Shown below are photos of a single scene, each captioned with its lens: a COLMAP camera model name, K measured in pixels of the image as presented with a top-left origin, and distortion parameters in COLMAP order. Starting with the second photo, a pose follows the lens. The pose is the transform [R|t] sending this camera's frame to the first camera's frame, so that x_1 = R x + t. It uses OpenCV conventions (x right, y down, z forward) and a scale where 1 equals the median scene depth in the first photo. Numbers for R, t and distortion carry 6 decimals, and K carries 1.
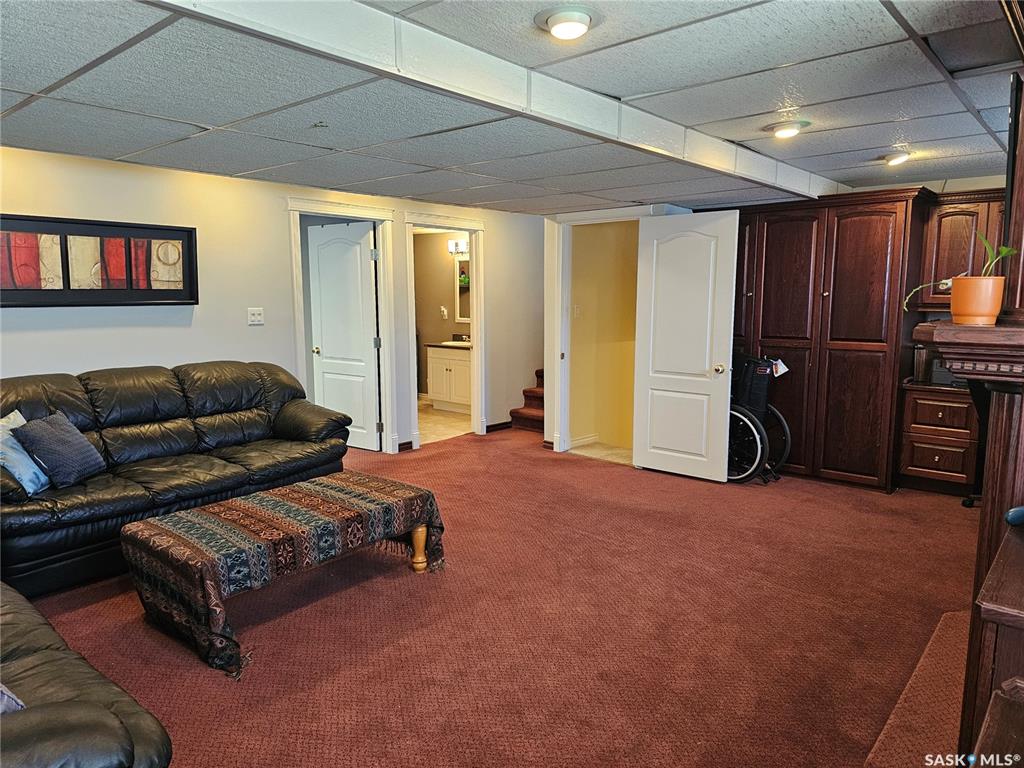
lens RADIAL K [[686.5, 0, 508.4], [0, 686.5, 384.3], [0, 0, 1]] dist [0.056038, -0.052158]
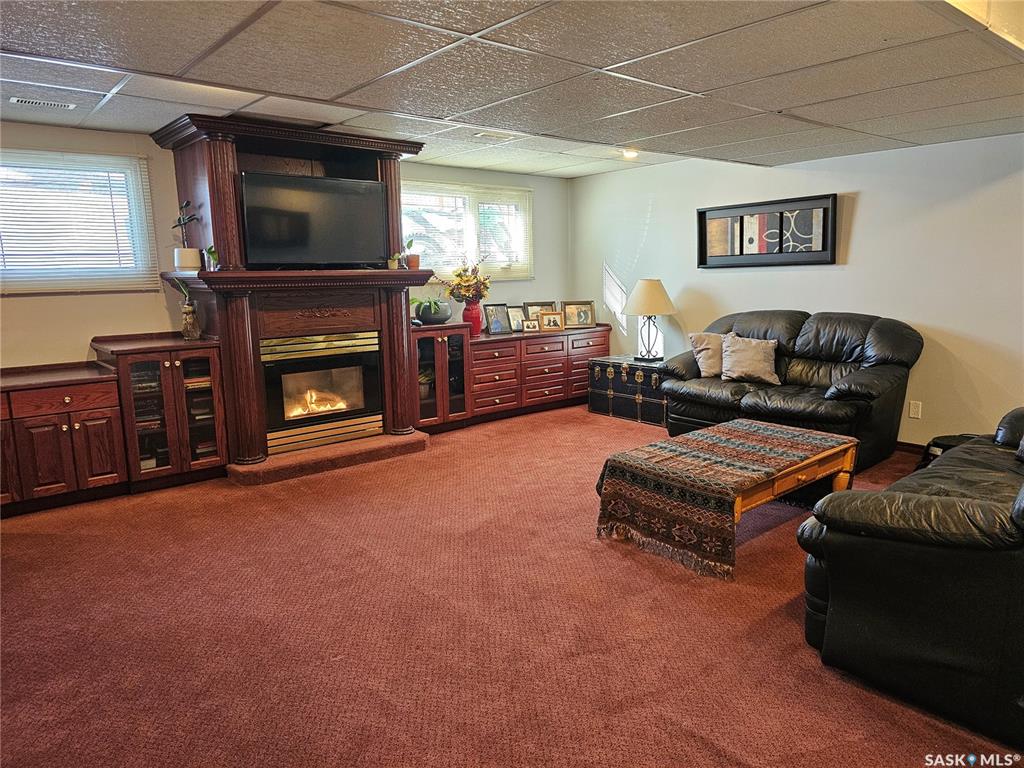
lens RADIAL K [[686.5, 0, 513.1], [0, 686.5, 382.6], [0, 0, 1]] dist [0.056038, -0.052158]
pose [[-0.988748, -0.003125, 0.149555, -0.104381], [0.039858, 0.958135, 0.283530, -0.183590], [-0.144180, 0.286301, -0.947230, 1.588099]]
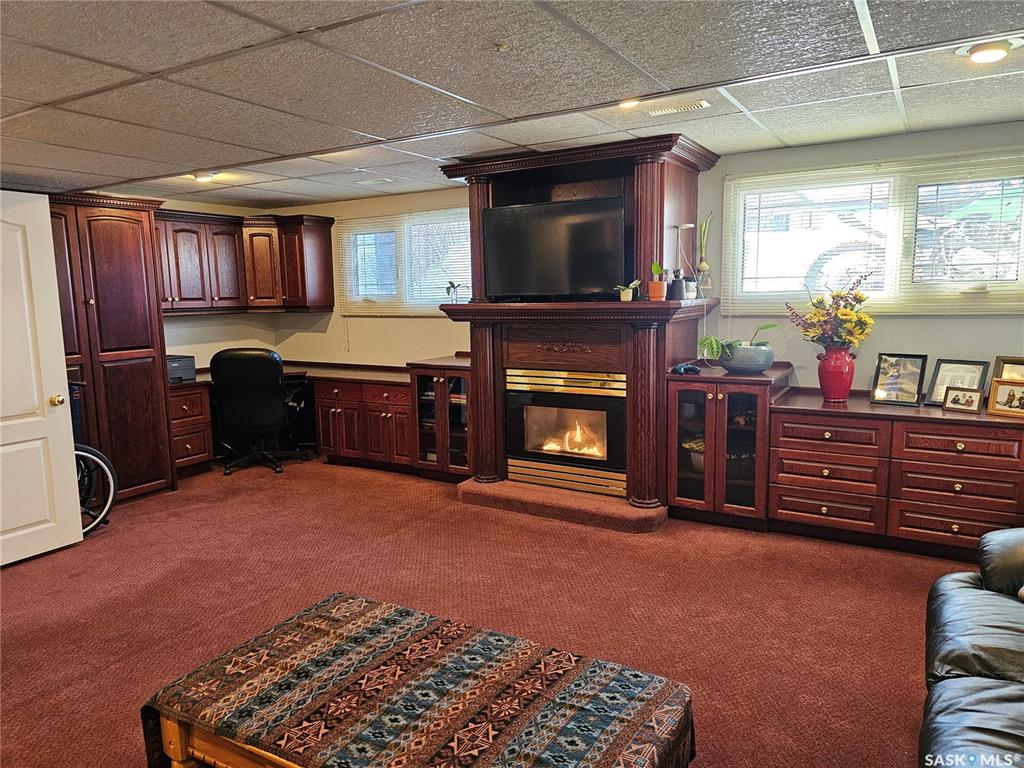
lens RADIAL K [[686.5, 0, 507.9], [0, 686.5, 383.9], [0, 0, 1]] dist [0.056038, -0.052158]
pose [[-0.171283, -0.126938, 0.977010, -0.647977], [0.149073, 0.976908, 0.153059, -0.101186], [-0.973879, 0.171862, -0.148405, 0.758477]]
